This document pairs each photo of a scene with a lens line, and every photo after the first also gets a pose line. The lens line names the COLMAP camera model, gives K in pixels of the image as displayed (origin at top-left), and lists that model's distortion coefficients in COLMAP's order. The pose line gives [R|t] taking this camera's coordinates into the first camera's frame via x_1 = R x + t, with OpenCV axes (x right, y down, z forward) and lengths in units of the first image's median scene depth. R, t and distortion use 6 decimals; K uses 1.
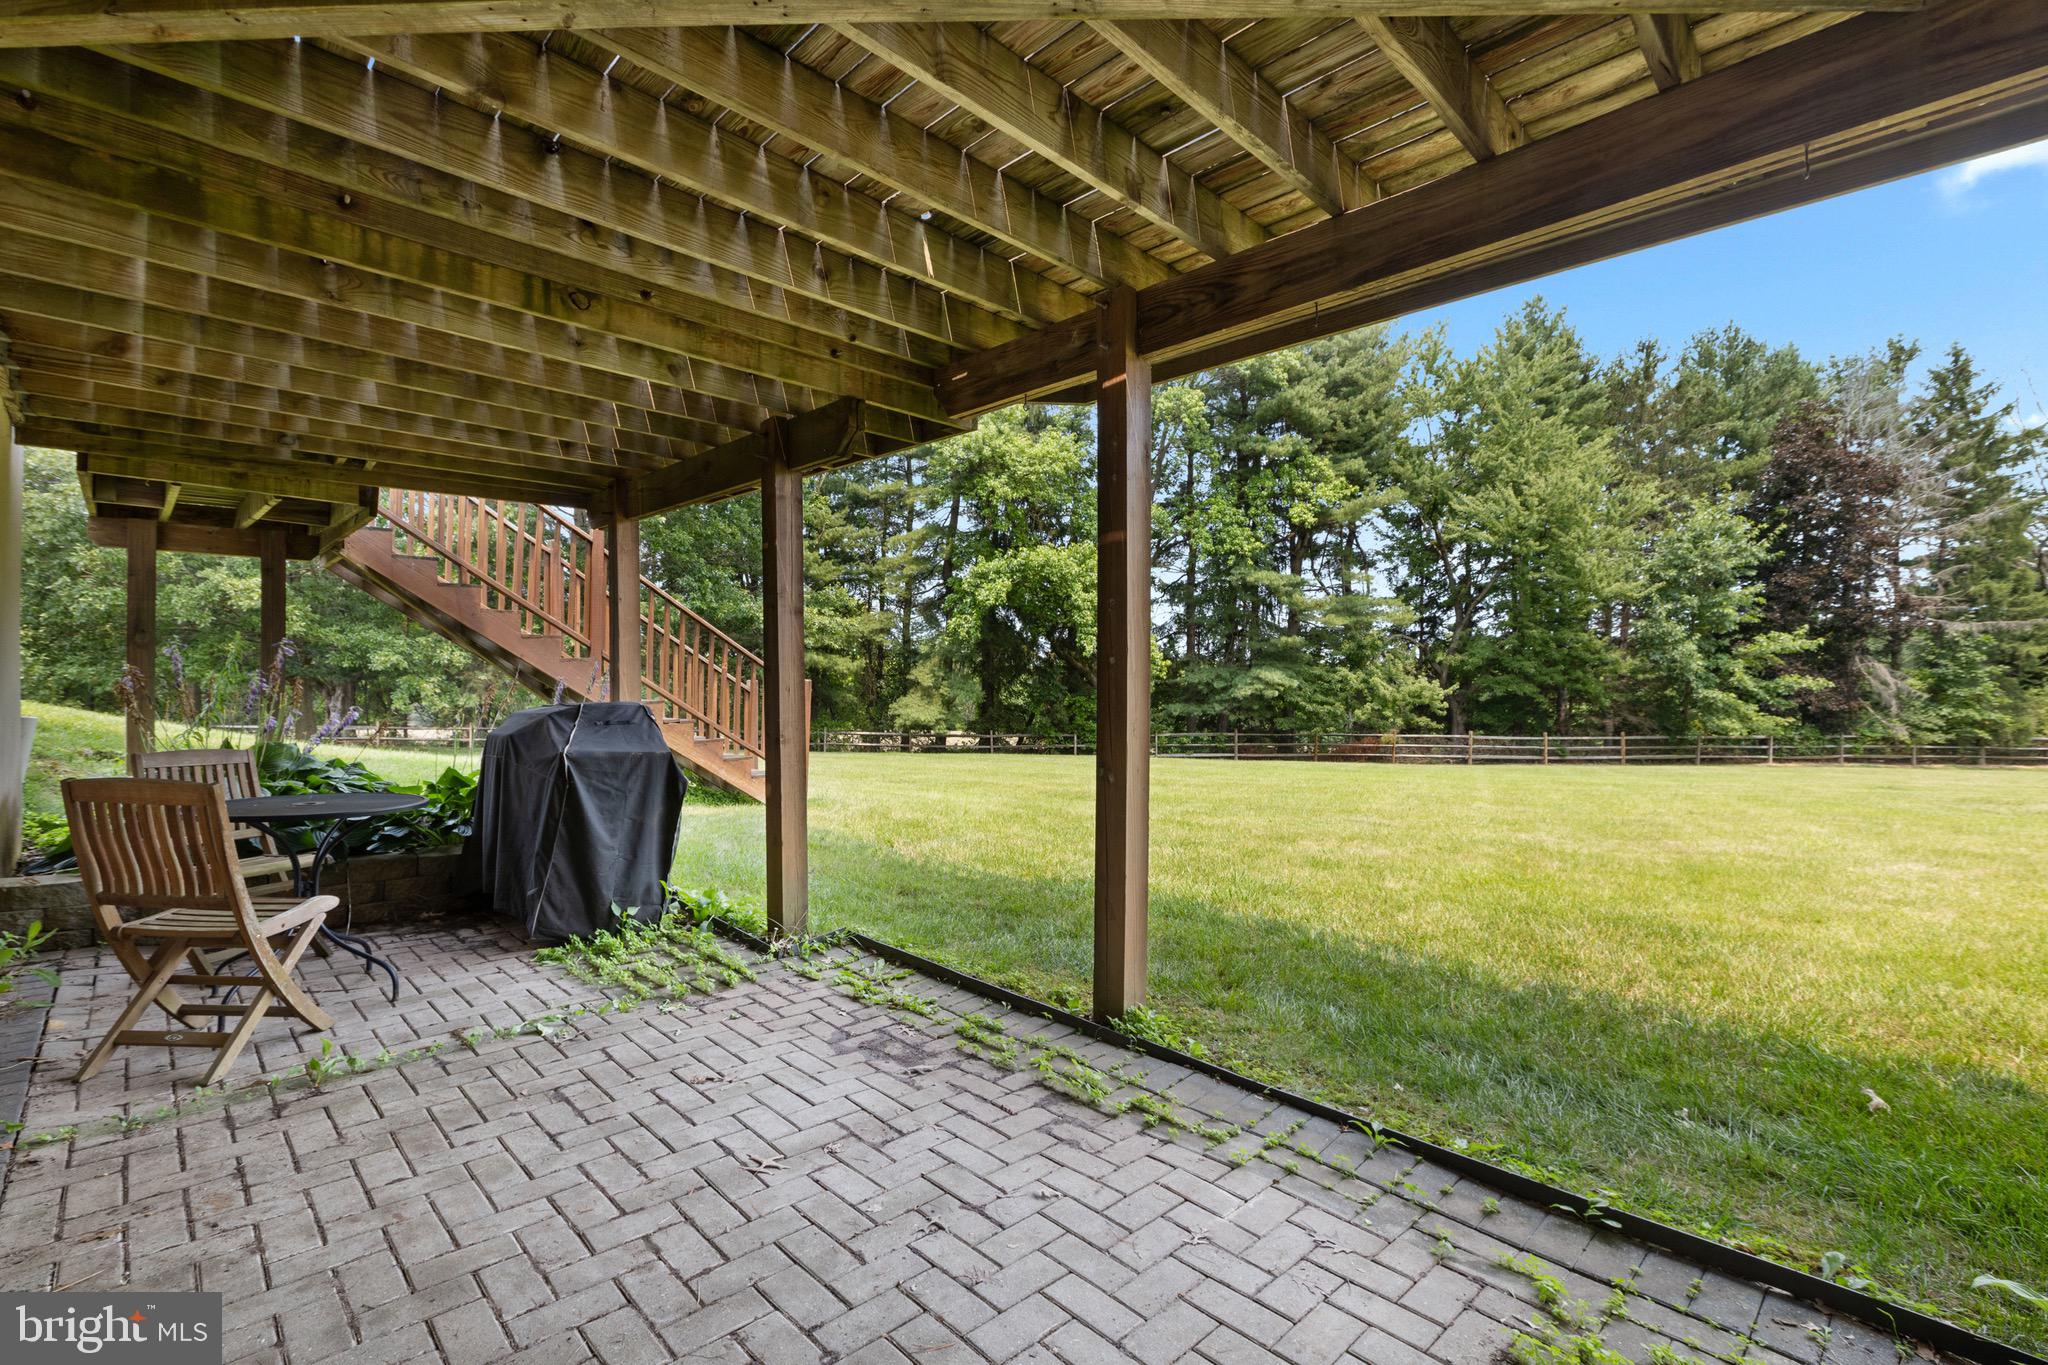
lens RADIAL K [[876.8, 0, 1055.6], [0, 876.8, 694.6], [0, 0, 1]] dist [0.009923, -0.002671]
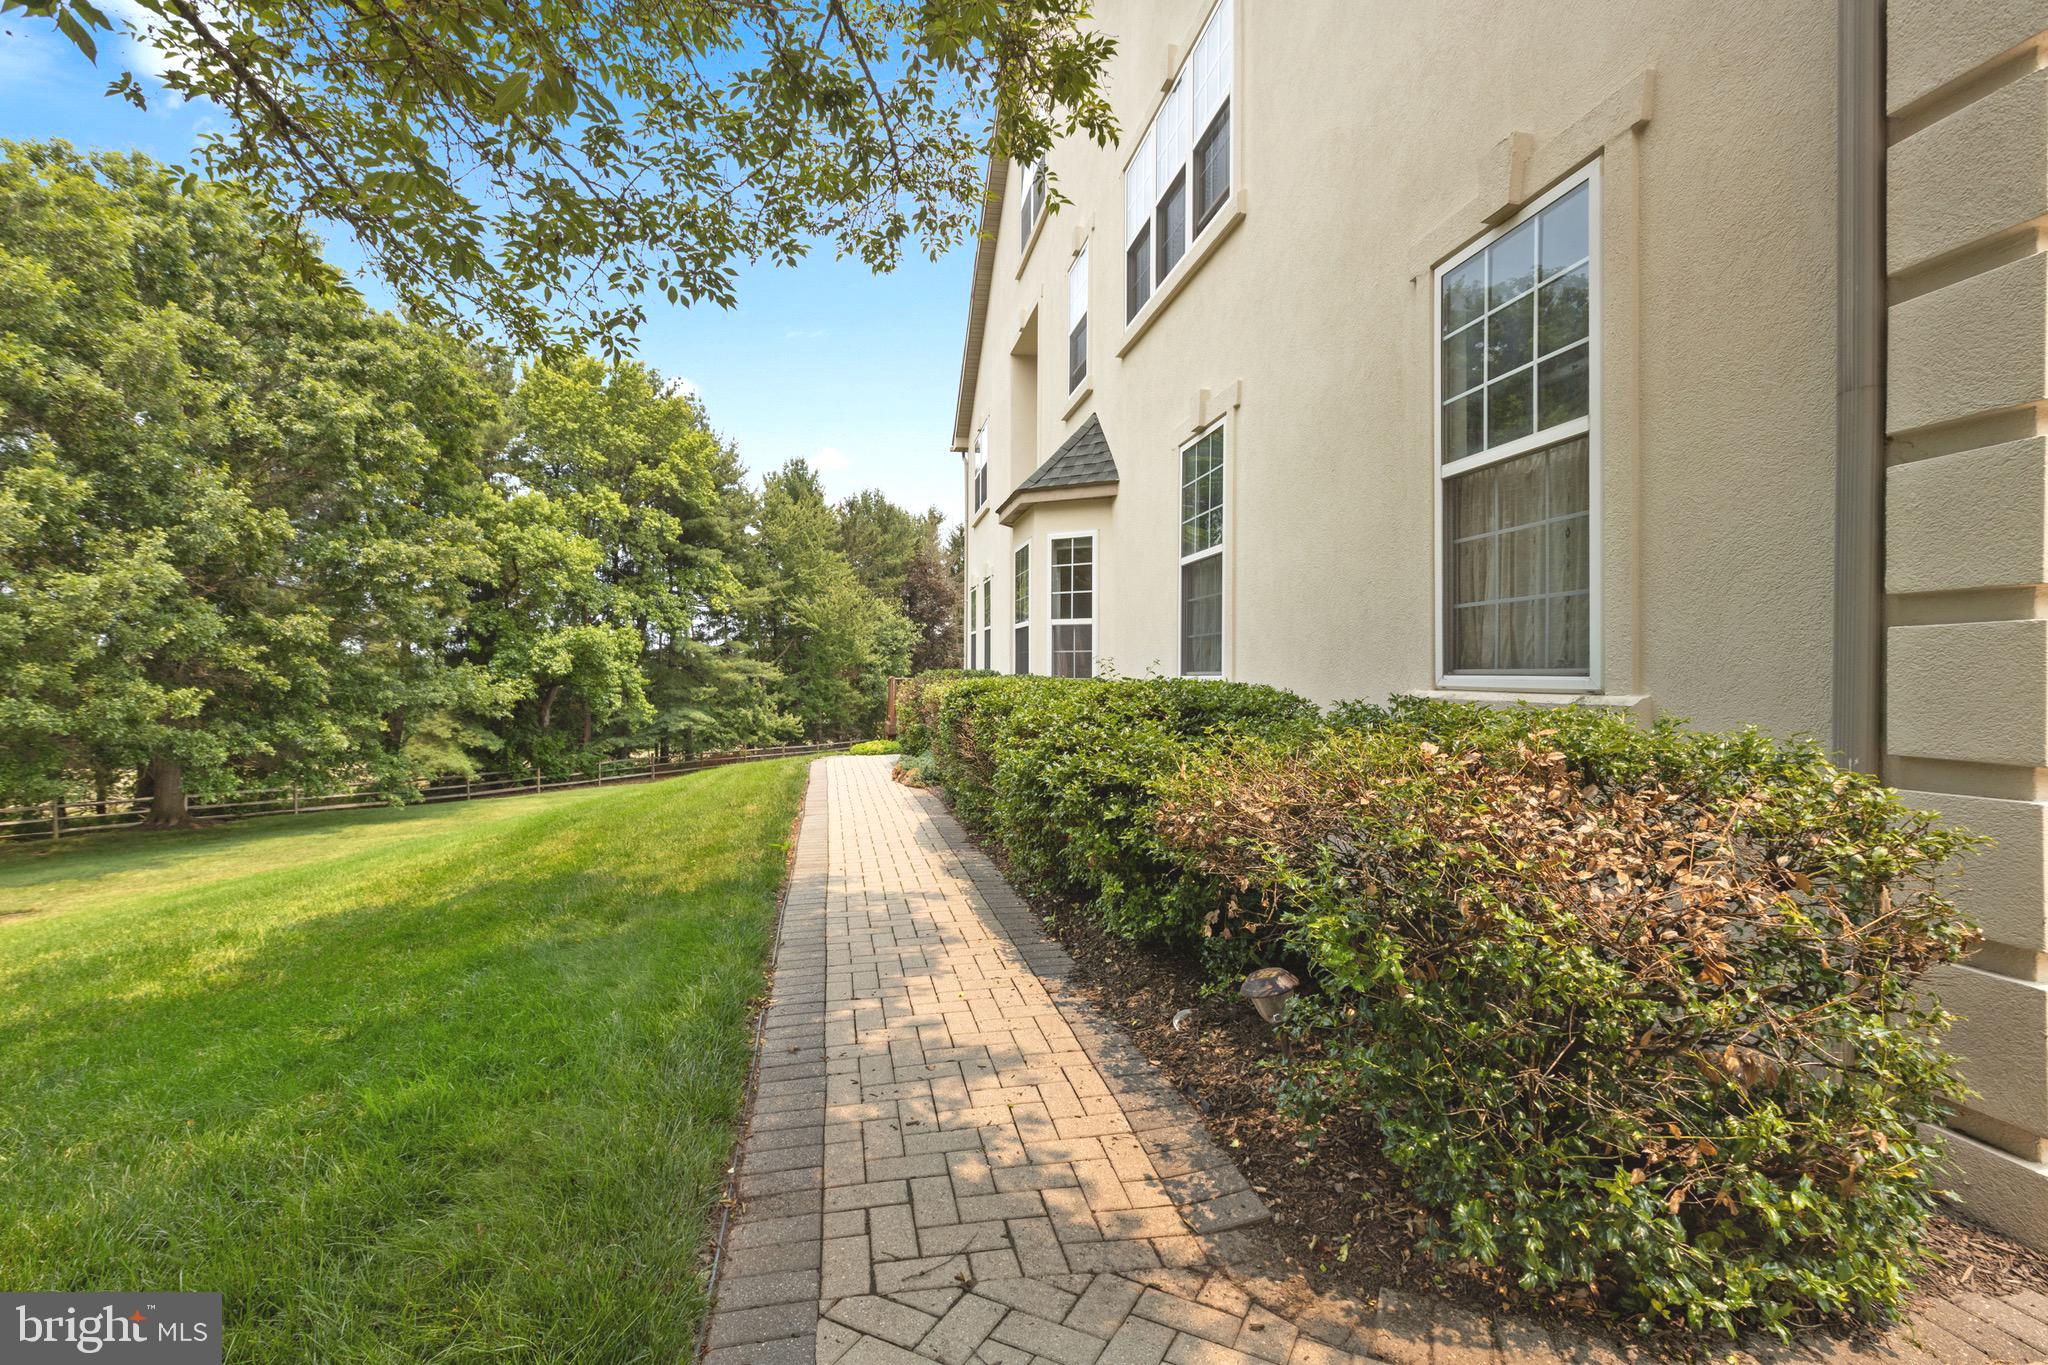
lens RADIAL K [[876.8, 0, 1030.3], [0, 876.8, 686.4], [0, 0, 1]] dist [0.009923, -0.002671]
pose [[0.556425, -0.007293, 0.830866, -0.625335], [0.009346, 0.999953, 0.002518, -0.065640], [-0.830845, 0.006365, 0.556467, -0.232124]]
